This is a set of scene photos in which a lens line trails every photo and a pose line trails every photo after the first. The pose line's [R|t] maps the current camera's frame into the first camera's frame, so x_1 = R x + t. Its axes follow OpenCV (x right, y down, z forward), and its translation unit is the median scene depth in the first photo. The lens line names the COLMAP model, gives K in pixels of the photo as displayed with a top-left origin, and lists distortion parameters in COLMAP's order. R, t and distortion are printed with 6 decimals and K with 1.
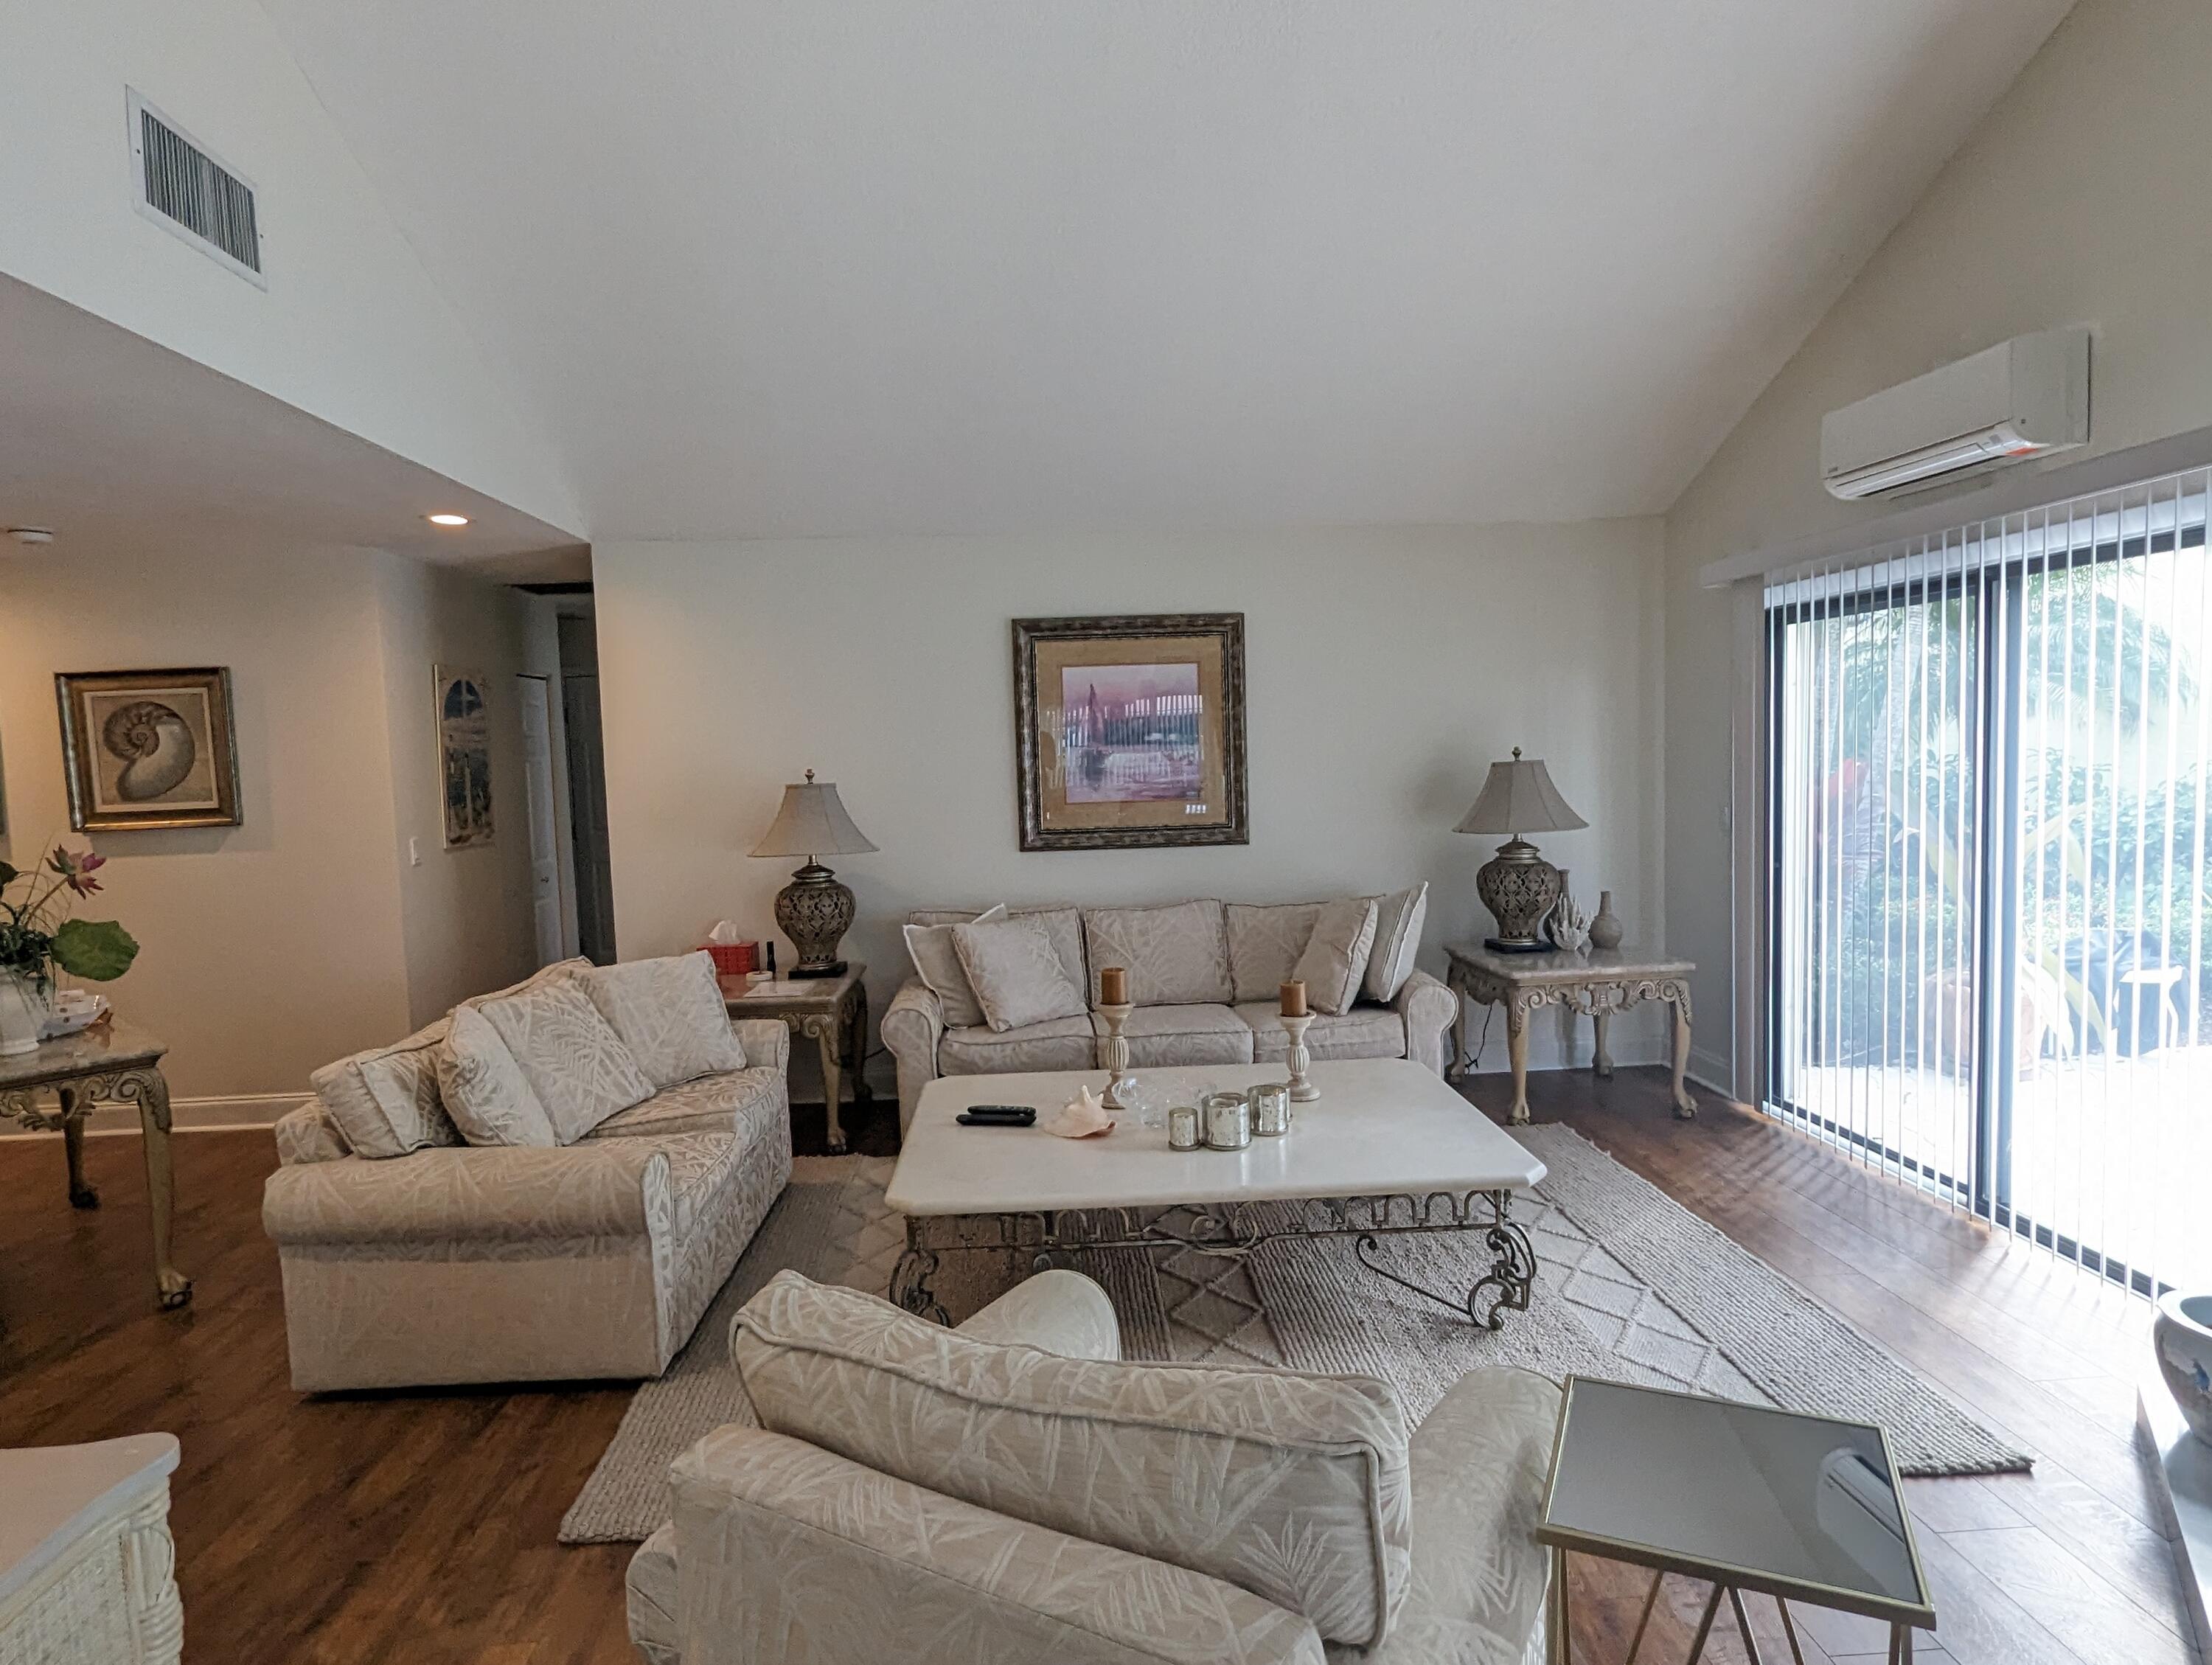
lens RADIAL K [[1284.7, 0, 1093.7], [0, 1284.7, 839.6], [0, 0, 1]] dist [-0.001667, 0.000097]
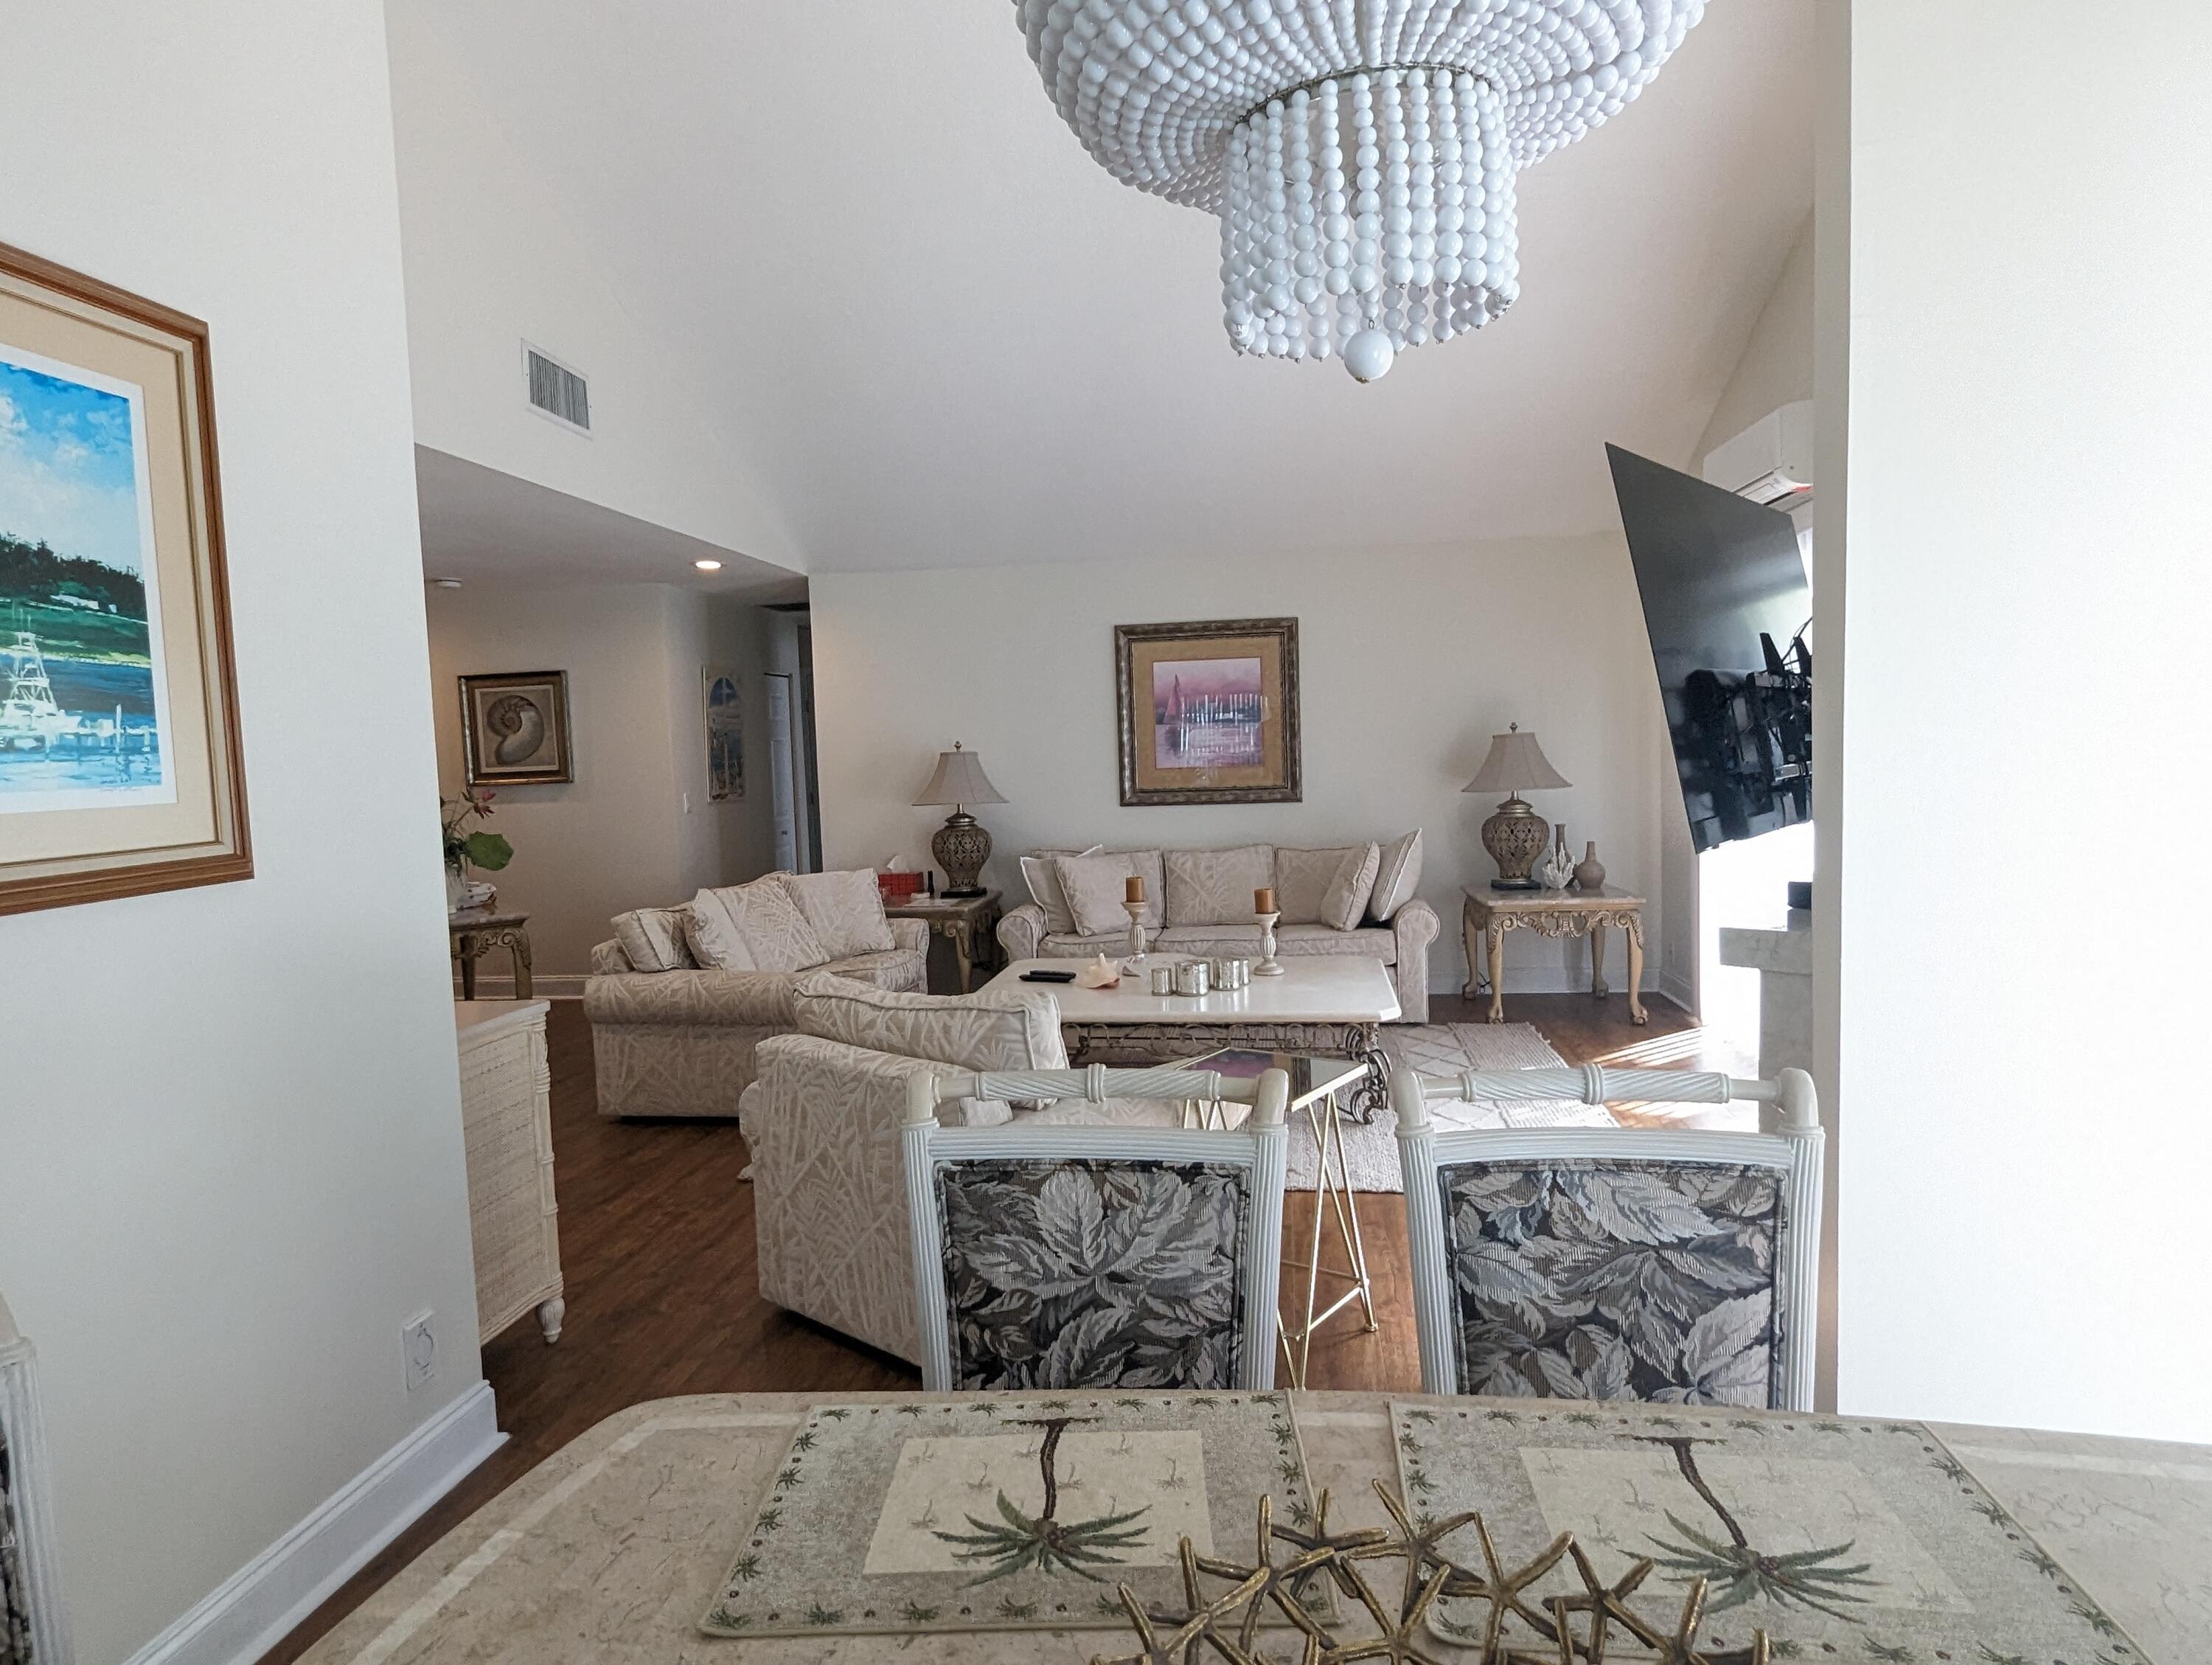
lens RADIAL K [[1284.7, 0, 1104.7], [0, 1284.7, 827.7], [0, 0, 1]] dist [-0.001667, 0.000097]
pose [[0.981617, 0.010694, -0.190564, 0.192466], [-0.011709, 0.999923, -0.004198, 0.040666], [0.190504, 0.006352, 0.981666, -0.294868]]
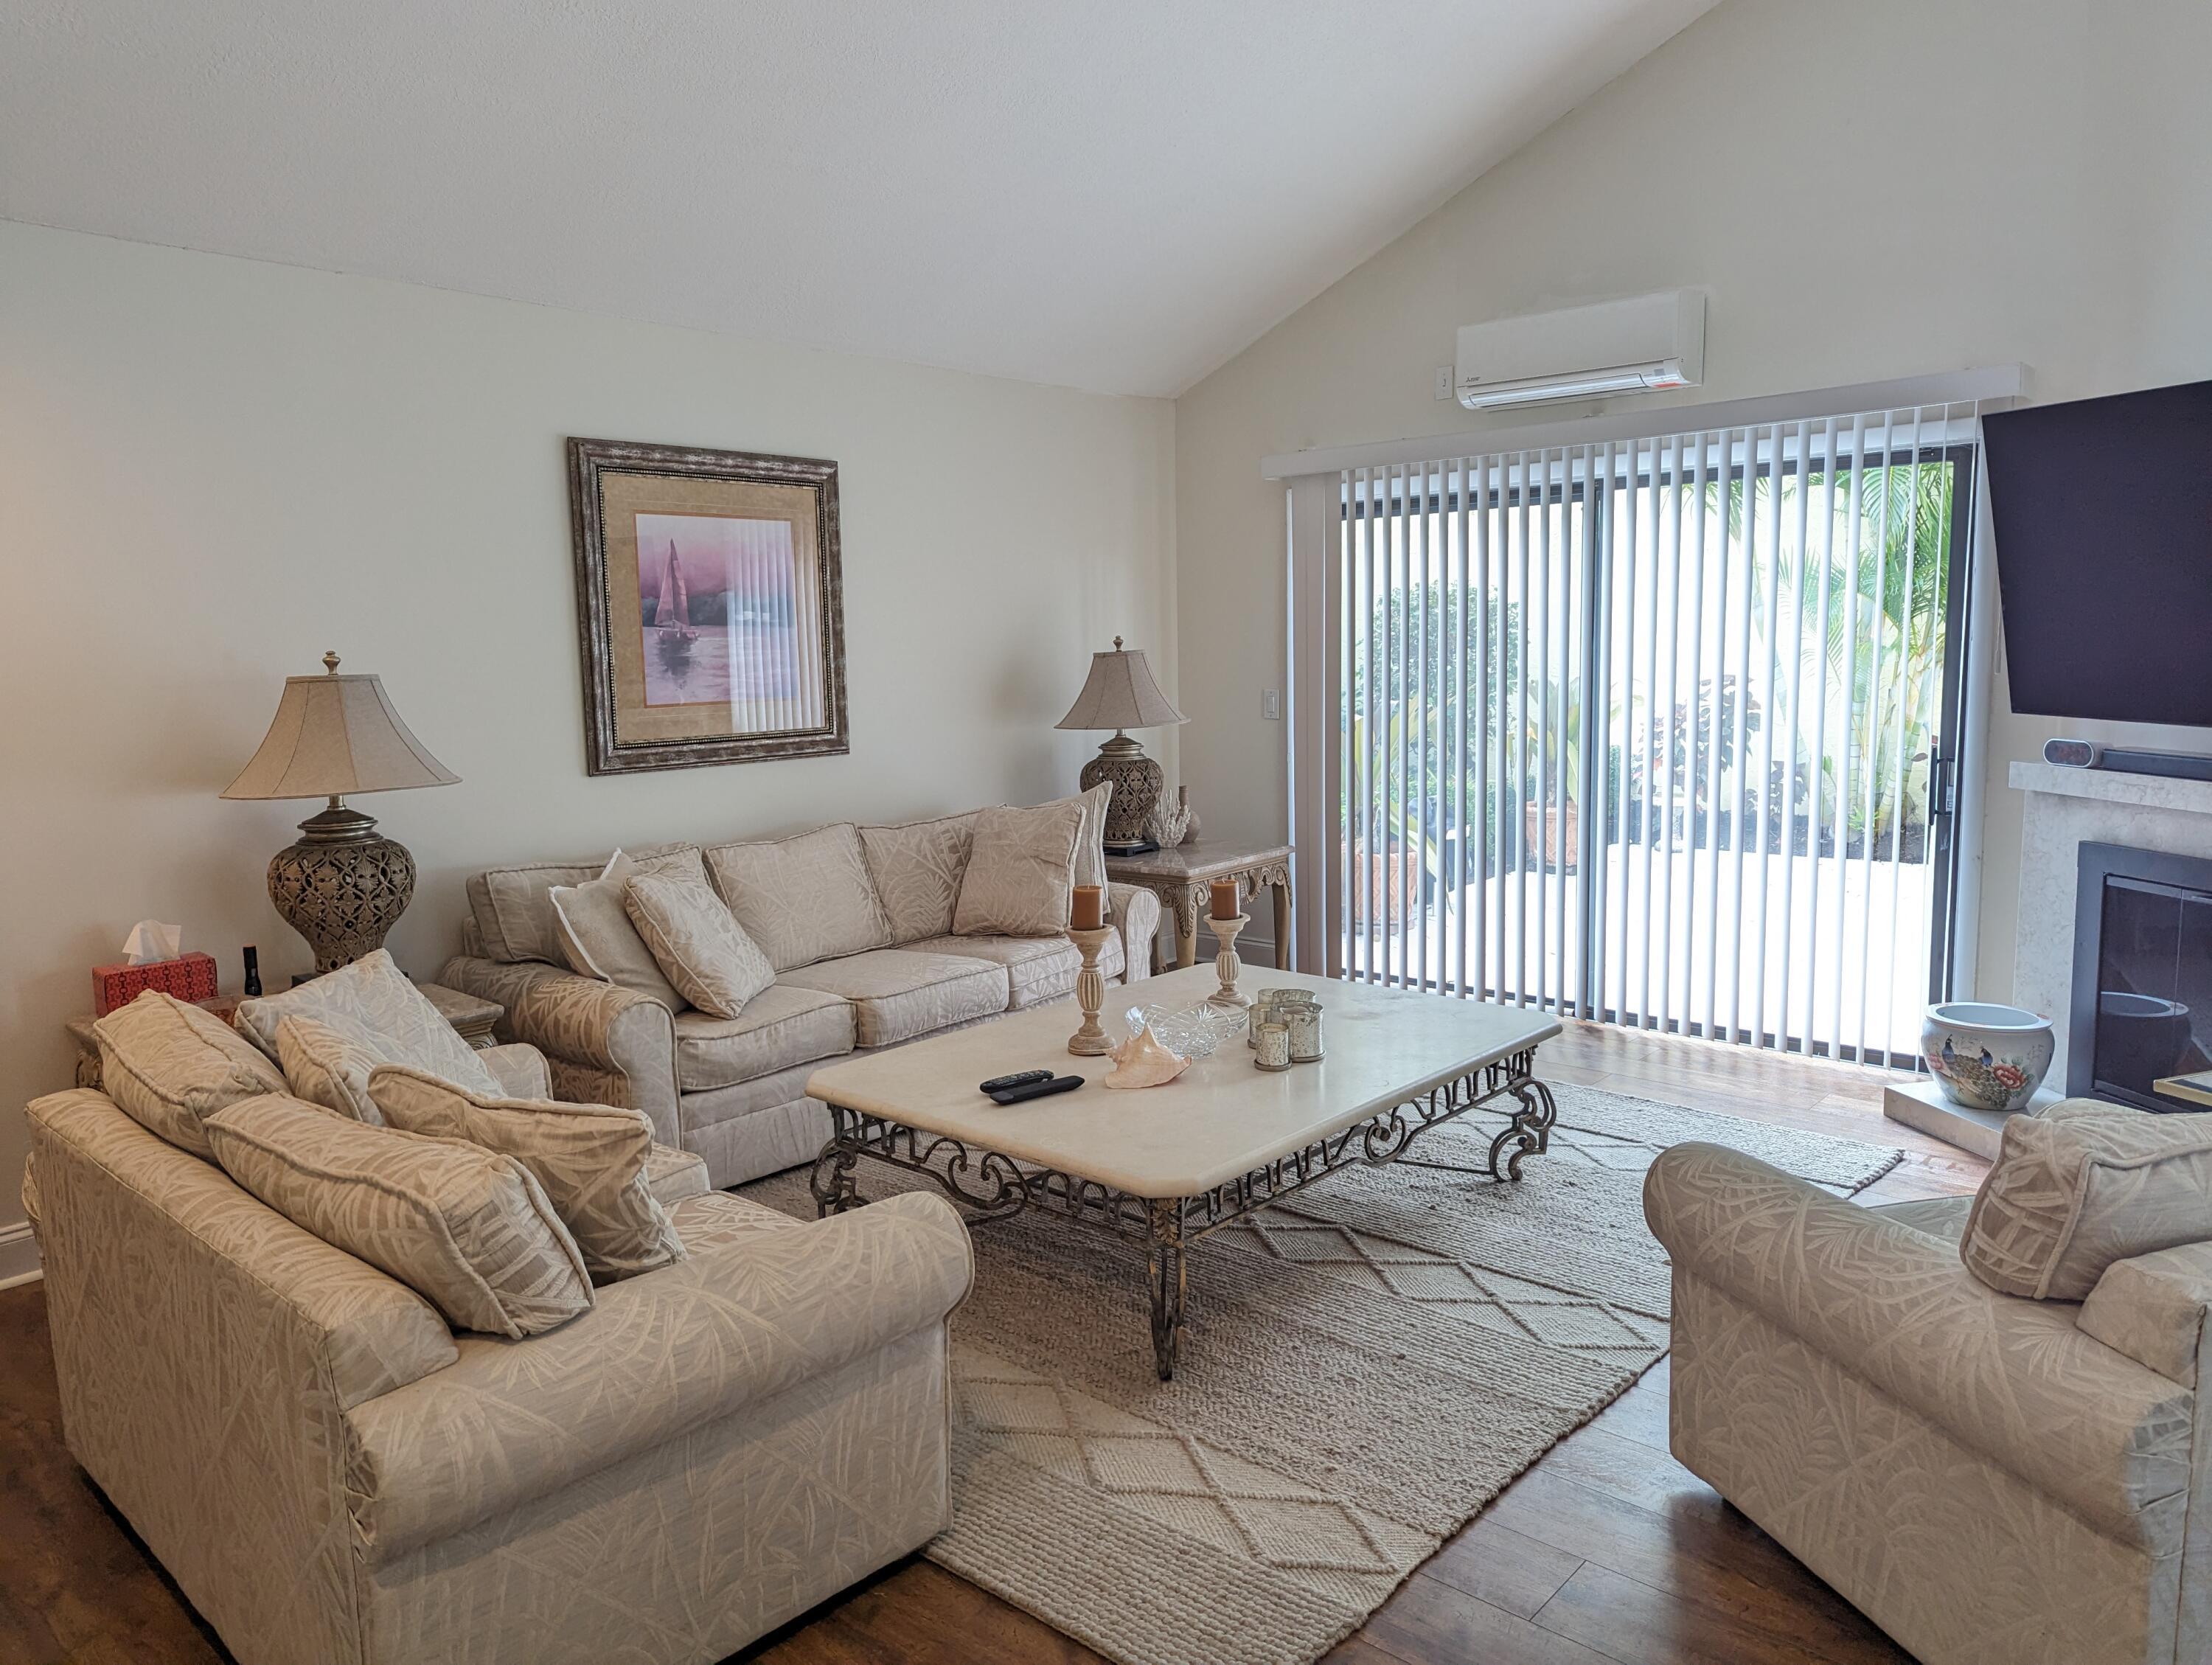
lens RADIAL K [[1546.4, 0, 1103.2], [0, 1546.4, 841.6], [0, 0, 1]] dist [0.041250, -0.002065]
pose [[0.700204, -0.078886, 0.709571, -0.516532], [0.053492, 0.996880, 0.058042, 0.011875], [-0.711936, -0.002684, 0.702240, 0.232801]]
